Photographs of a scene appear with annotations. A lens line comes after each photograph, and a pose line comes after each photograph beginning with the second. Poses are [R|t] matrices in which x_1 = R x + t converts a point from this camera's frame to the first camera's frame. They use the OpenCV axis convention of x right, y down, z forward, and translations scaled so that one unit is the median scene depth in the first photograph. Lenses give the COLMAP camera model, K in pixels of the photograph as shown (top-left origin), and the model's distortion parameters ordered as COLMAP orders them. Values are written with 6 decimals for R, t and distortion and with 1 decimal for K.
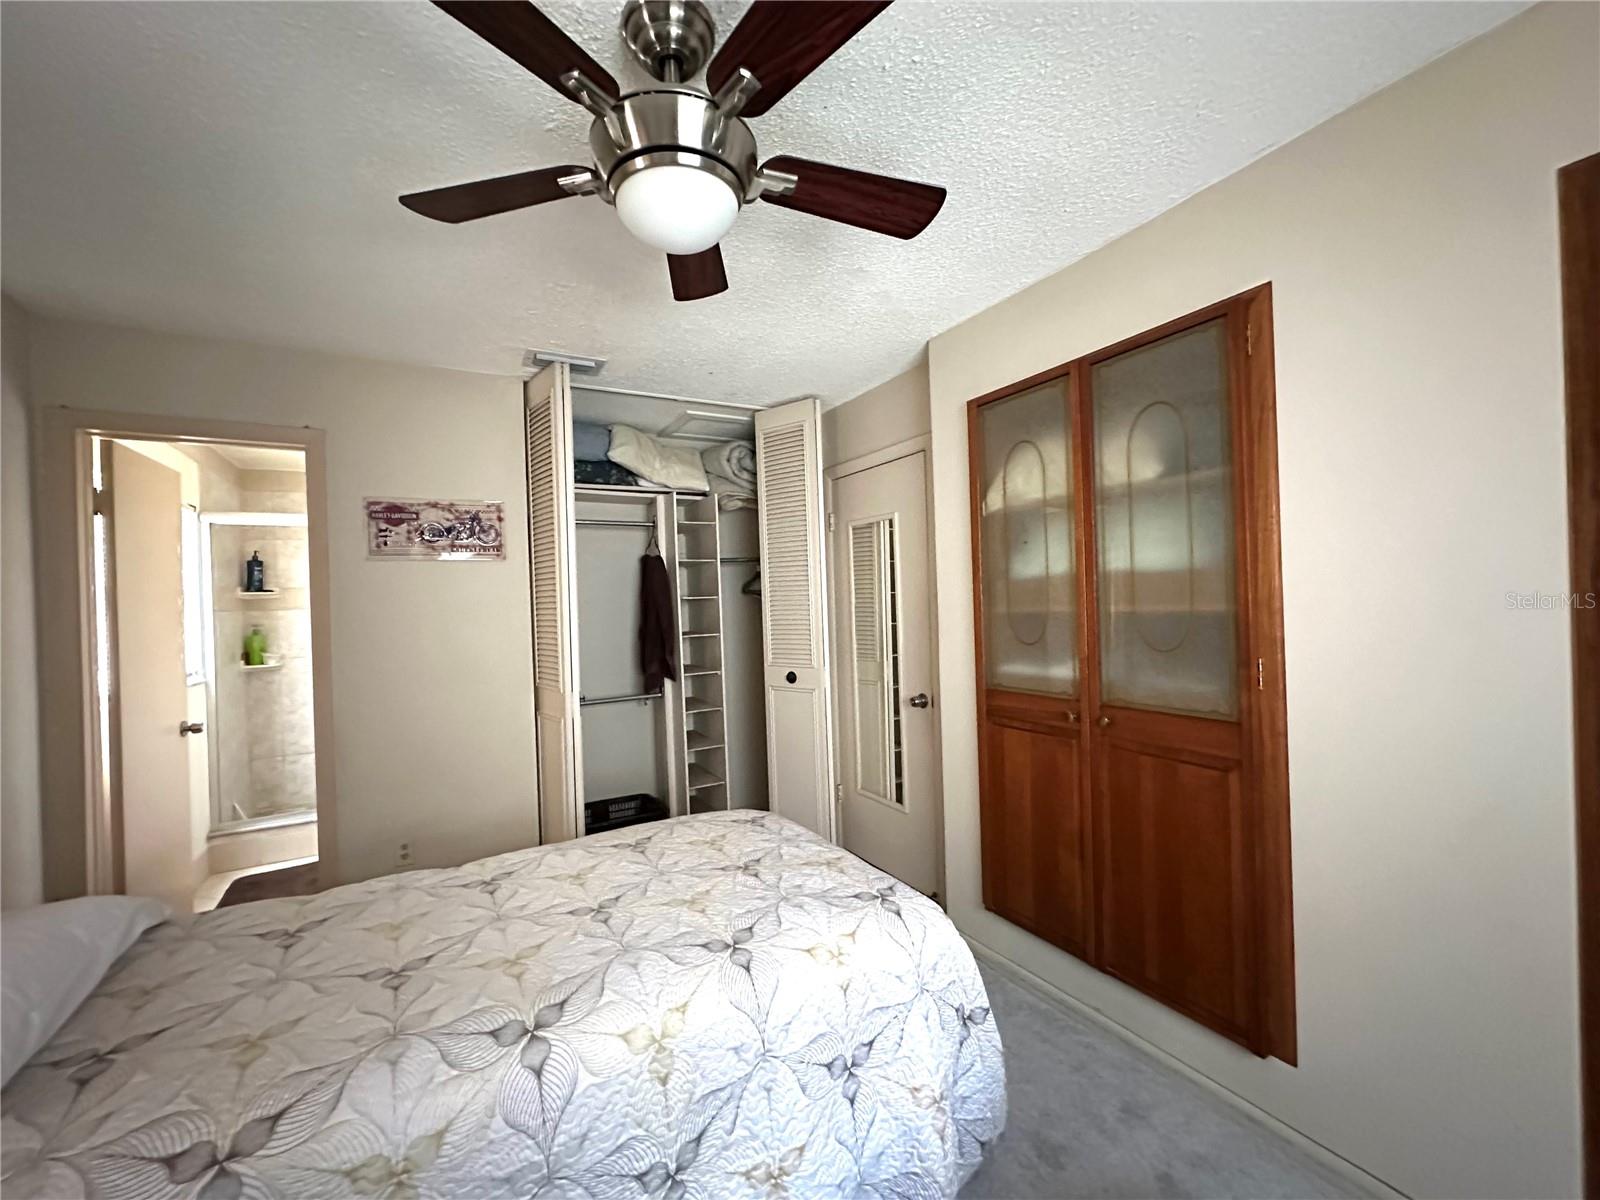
lens RADIAL K [[636.9, 0, 799.3], [0, 636.9, 599.3], [0, 0, 1]] dist [-0.003147, -0.000178]
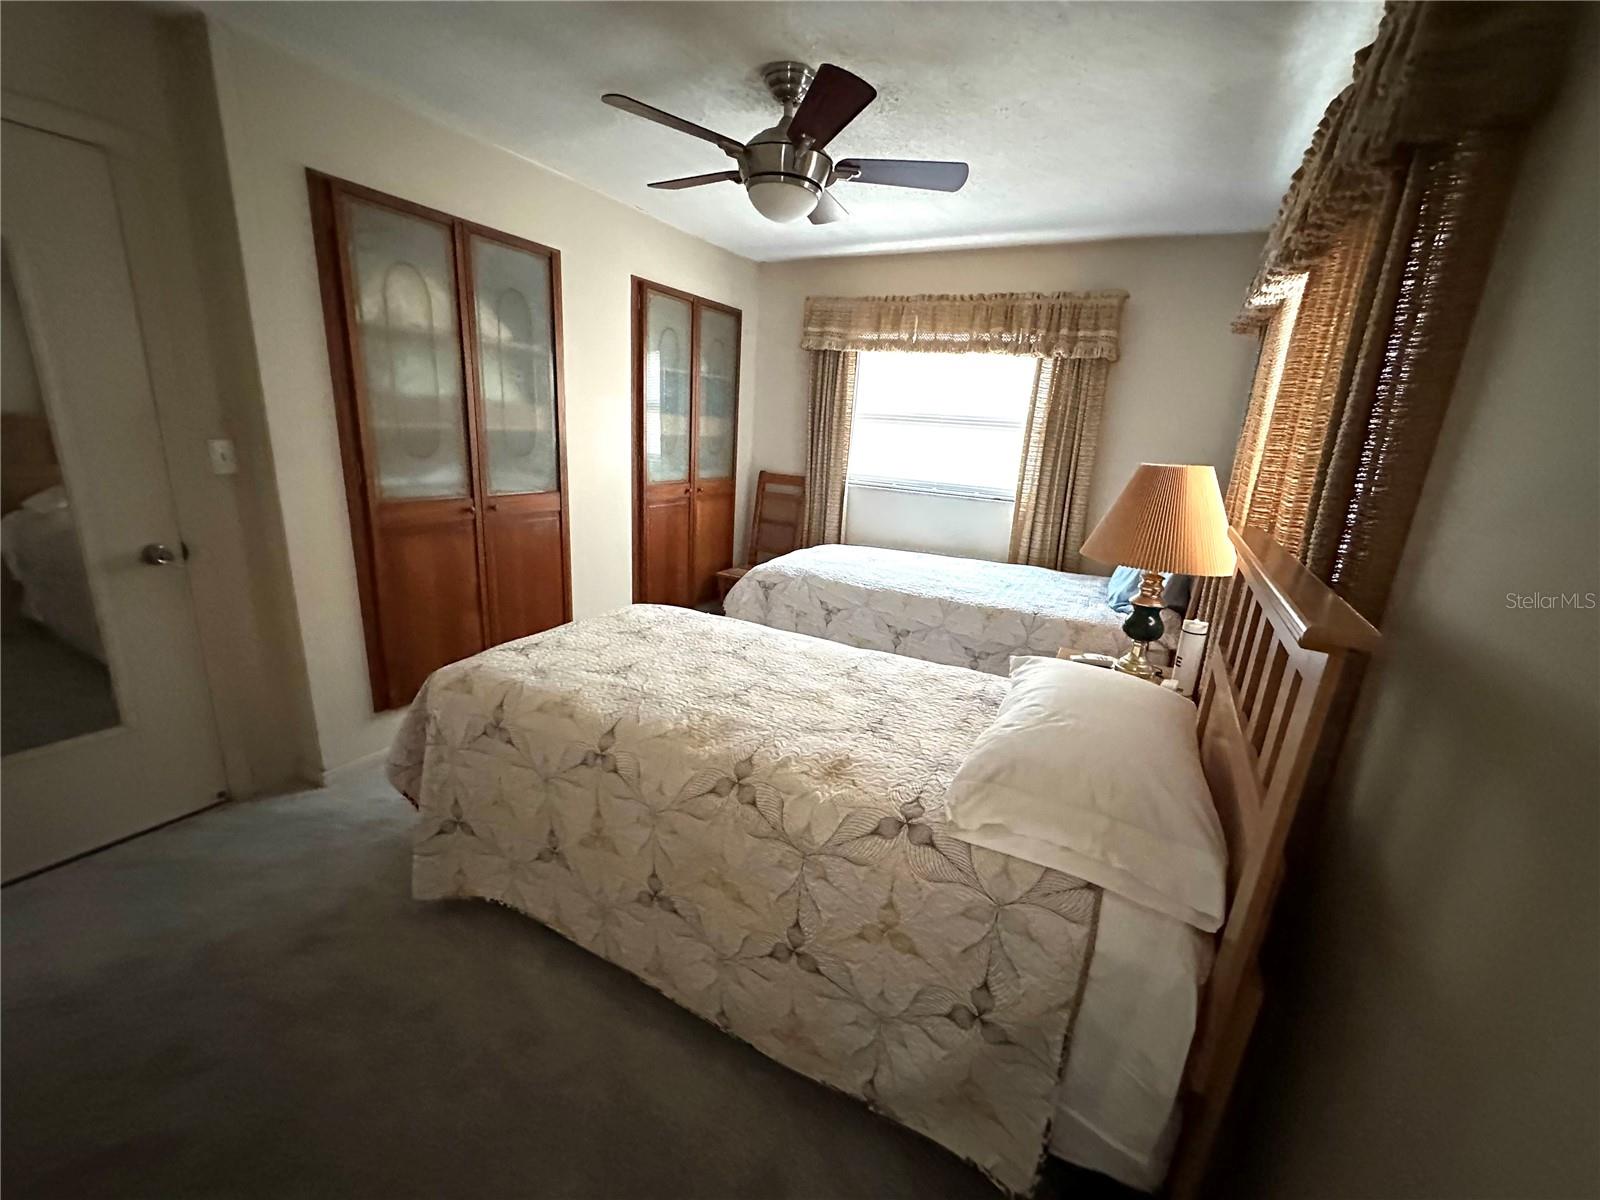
lens RADIAL K [[636.9, 0, 799.3], [0, 636.9, 599.3], [0, 0, 1]] dist [-0.003147, -0.000178]
pose [[-0.520946, -0.227661, 0.822670, -1.015826], [-0.042911, 0.969543, 0.241133, 0.013994], [-0.852511, 0.090316, -0.514848, 1.049104]]
